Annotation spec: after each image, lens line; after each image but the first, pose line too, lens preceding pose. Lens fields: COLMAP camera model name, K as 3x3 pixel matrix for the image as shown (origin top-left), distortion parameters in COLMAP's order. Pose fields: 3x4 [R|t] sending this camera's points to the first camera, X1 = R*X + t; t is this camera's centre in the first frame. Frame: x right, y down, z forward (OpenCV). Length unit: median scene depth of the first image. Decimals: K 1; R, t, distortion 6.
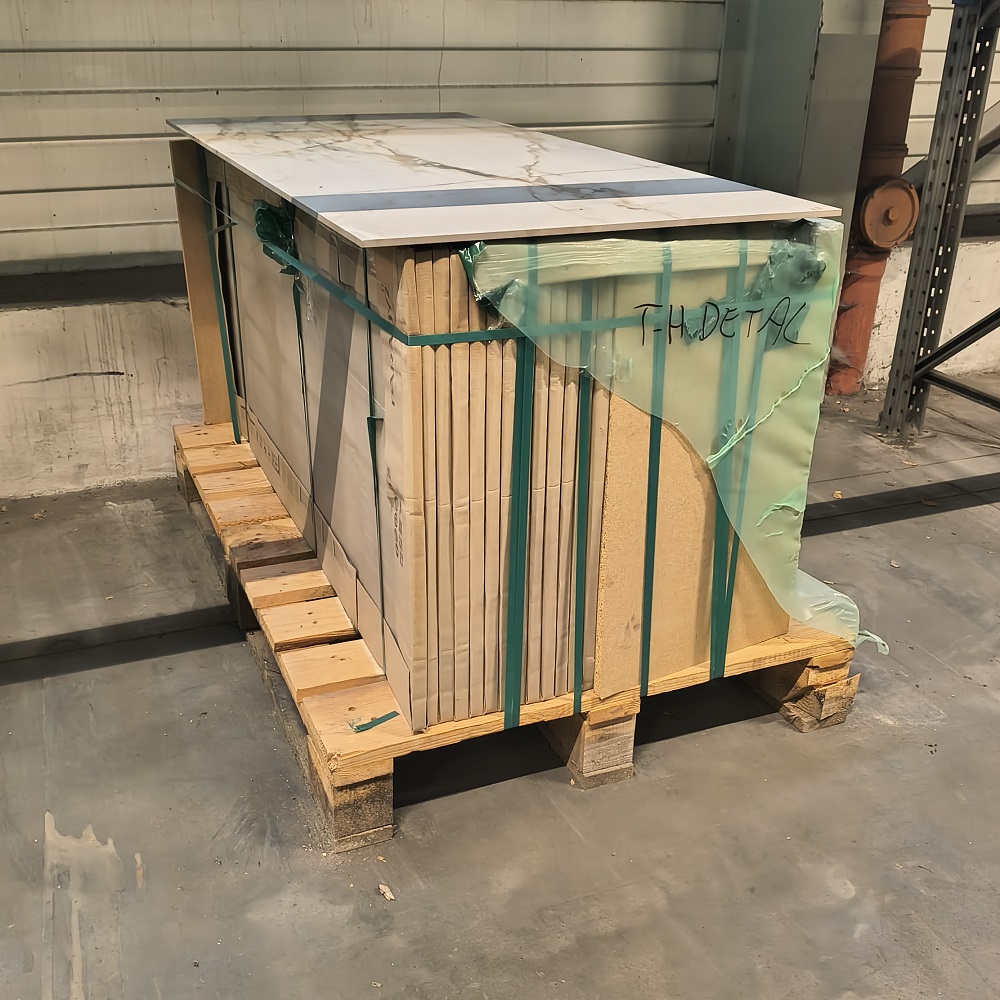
lens RADIAL K [[1117.8, 0, 498.9], [0, 1117.8, 502.6], [0, 0, 1]] dist [-0.006874, 0.000000]
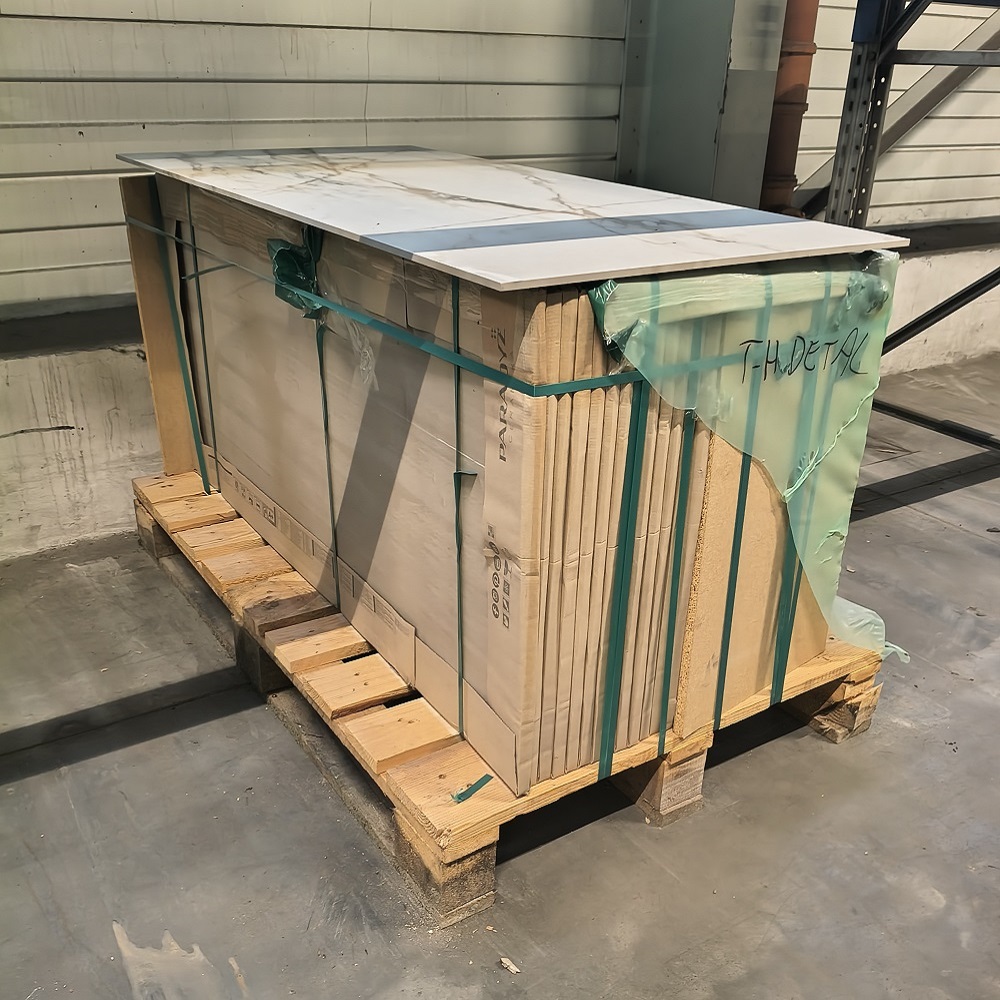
lens RADIAL K [[1014.6, 0, 501.4], [0, 1014.6, 554.0], [0, 0, 1]] dist [-0.013671, 0.000000]
pose [[0.983353, -0.071443, 0.167072, -0.195008], [0.064186, 0.996761, 0.048447, -0.040109], [-0.169992, -0.036917, 0.984754, 0.132969]]
